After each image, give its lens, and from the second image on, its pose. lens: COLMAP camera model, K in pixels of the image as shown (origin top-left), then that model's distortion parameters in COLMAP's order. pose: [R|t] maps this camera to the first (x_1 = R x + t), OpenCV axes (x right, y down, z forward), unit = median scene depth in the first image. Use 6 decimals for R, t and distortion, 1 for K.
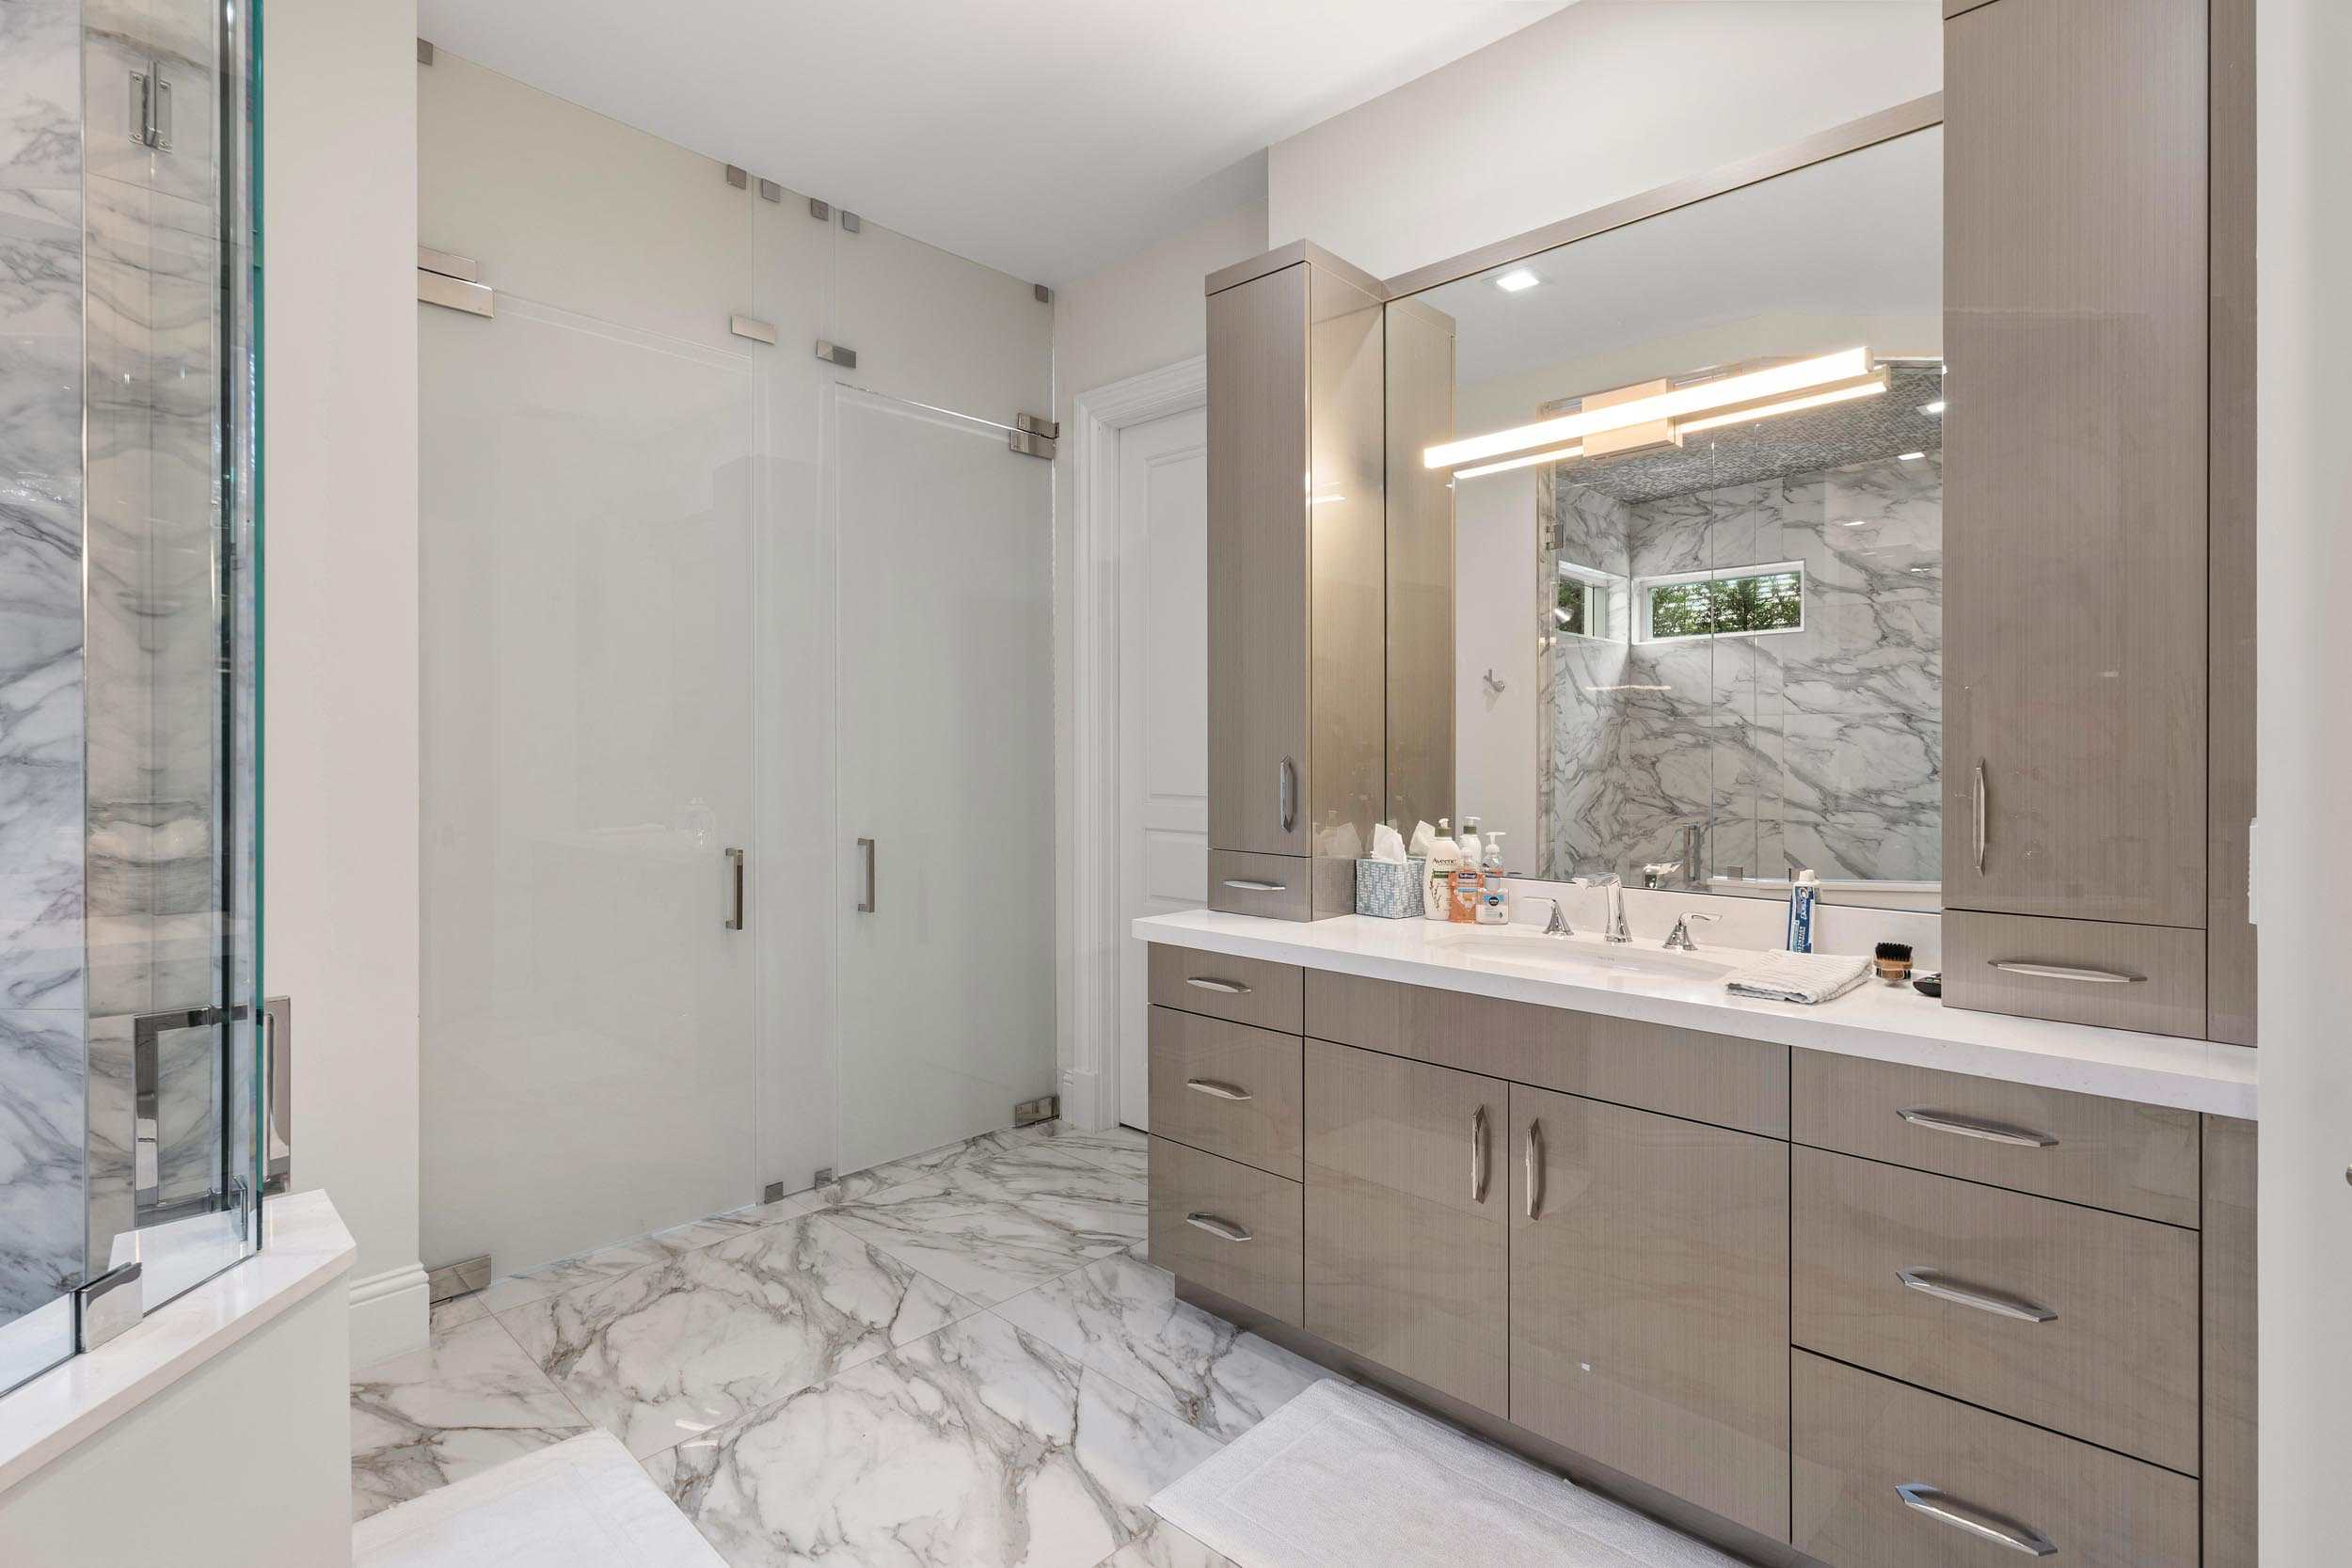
lens RADIAL K [[1118.0, 0, 1172.0], [0, 1118.0, 766.8], [0, 0, 1]] dist [-0.000438, 0.000012]
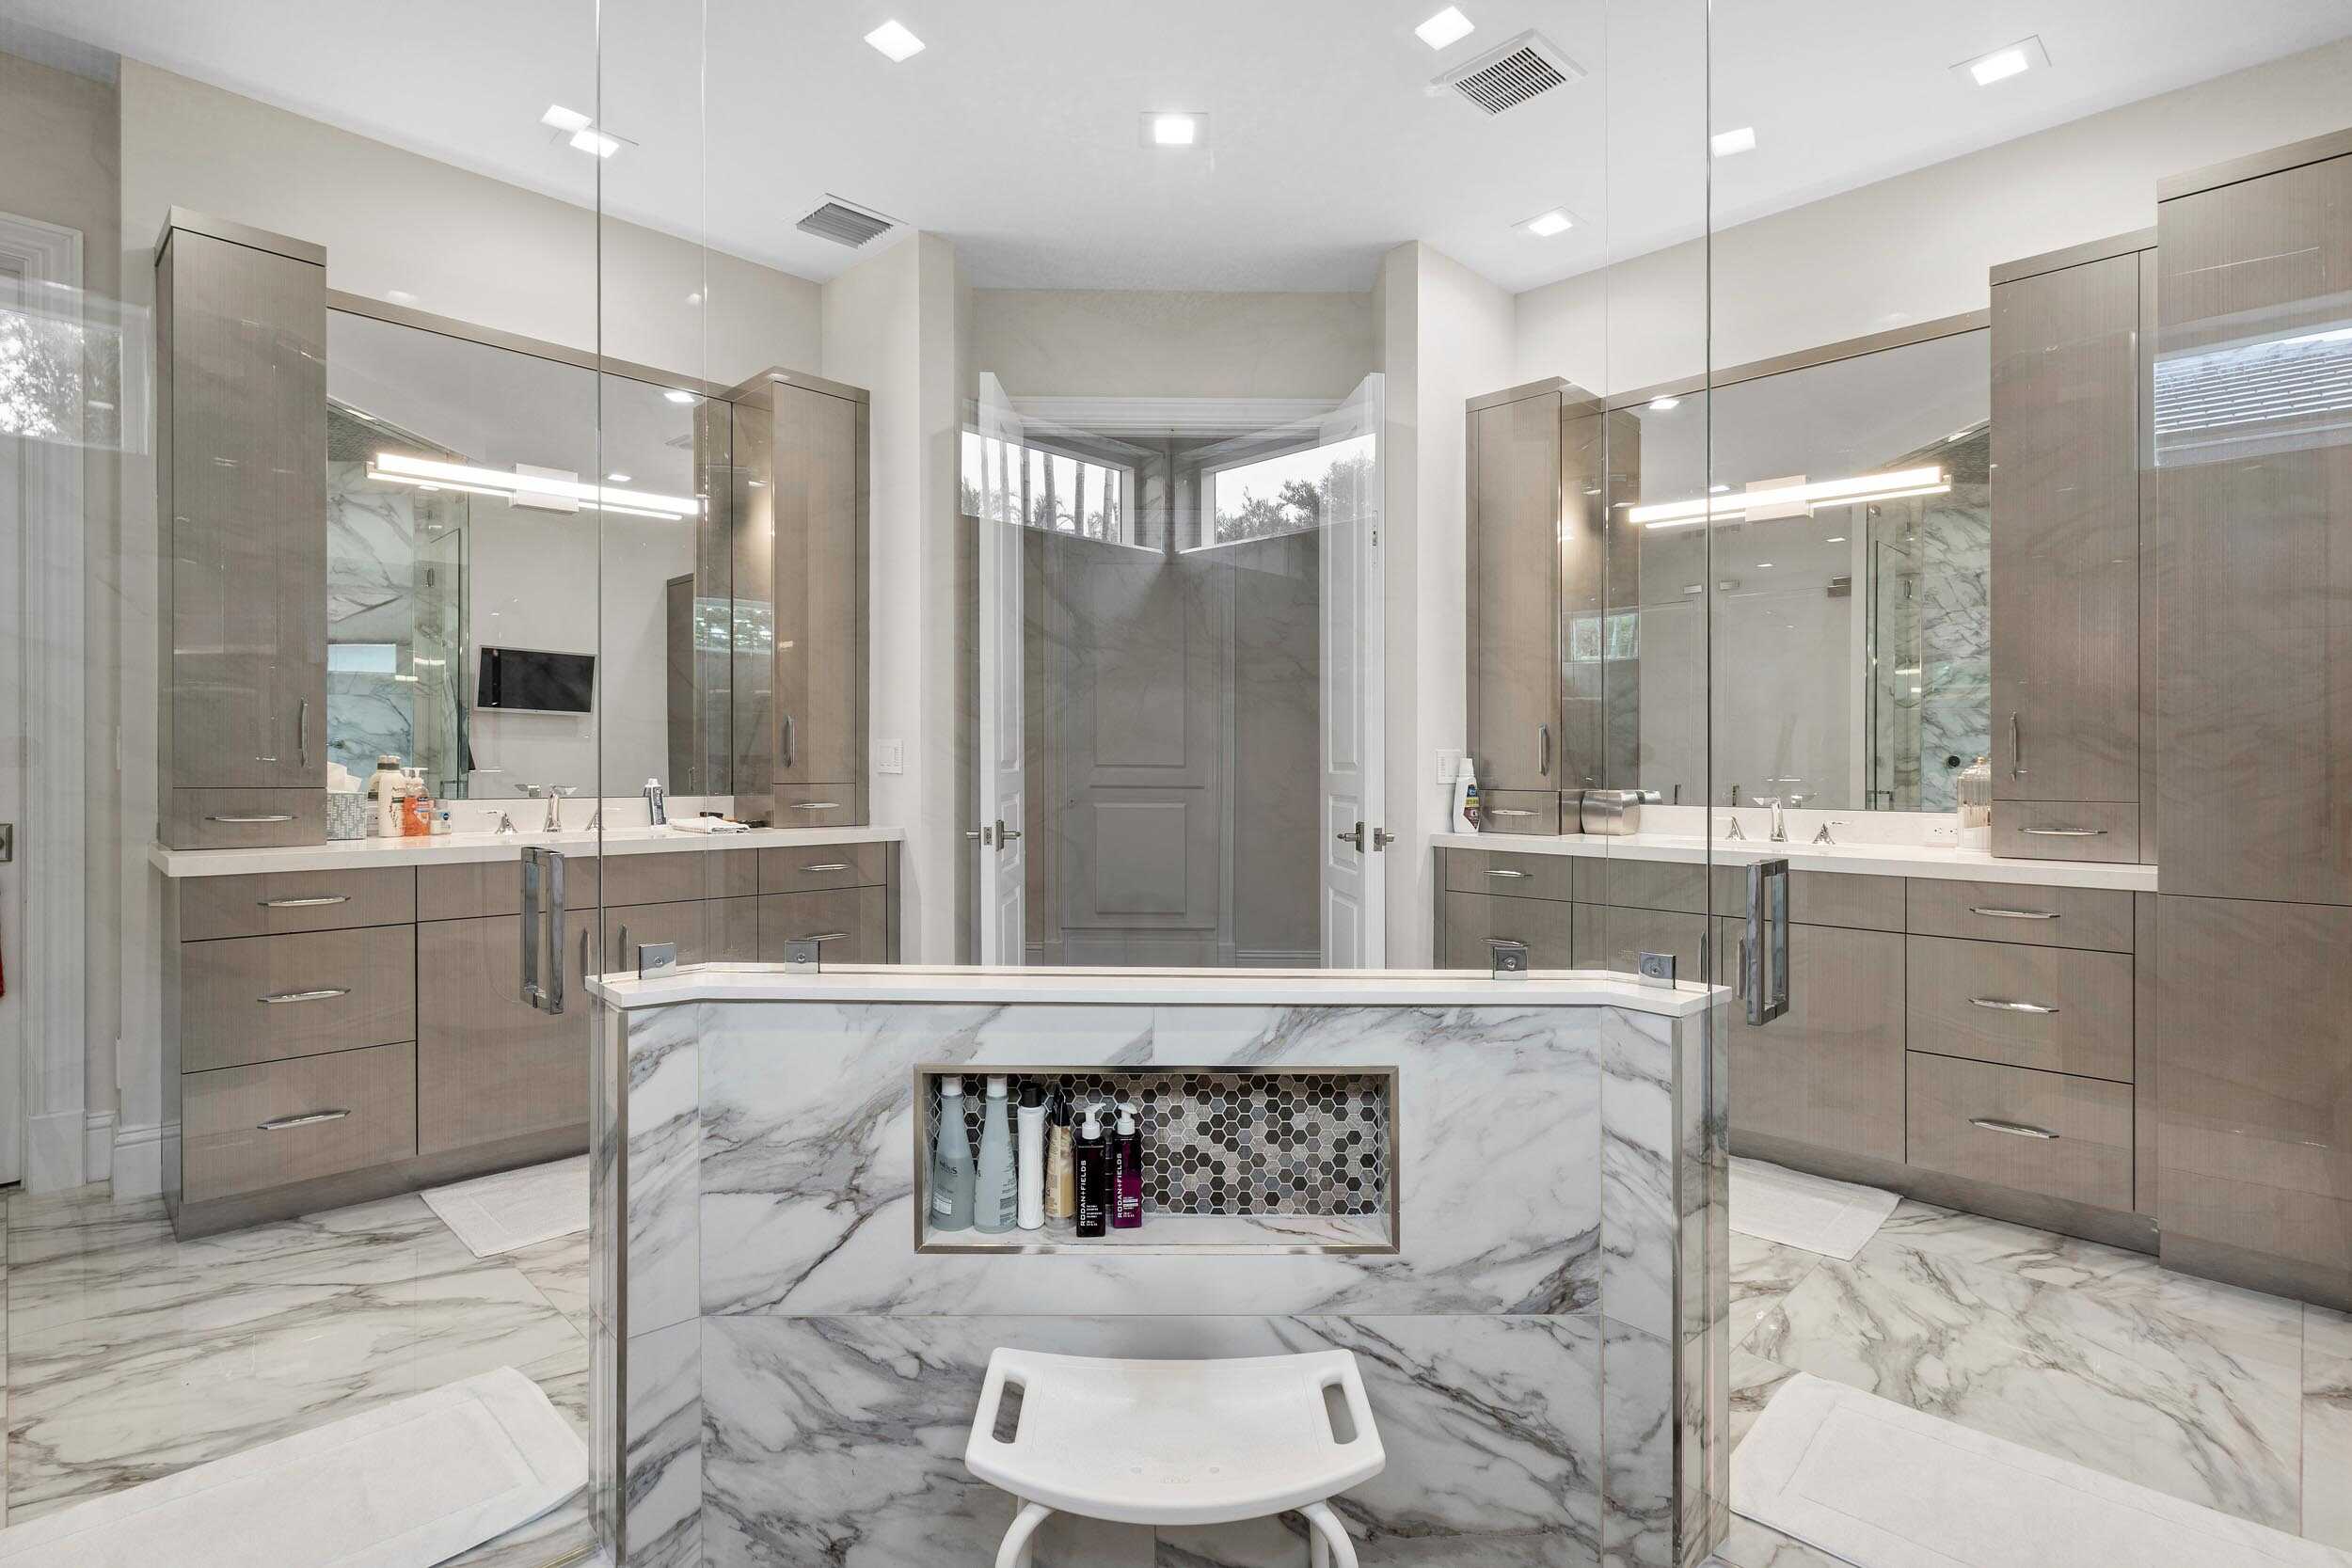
lens RADIAL K [[1118.0, 0, 1172.0], [0, 1118.0, 766.8], [0, 0, 1]] dist [-0.000438, 0.000012]
pose [[0.017245, -0.001874, 0.999850, -1.062391], [0.000008, 0.999998, 0.001874, 0.061274], [-0.999851, -0.000024, 0.017245, 0.126096]]
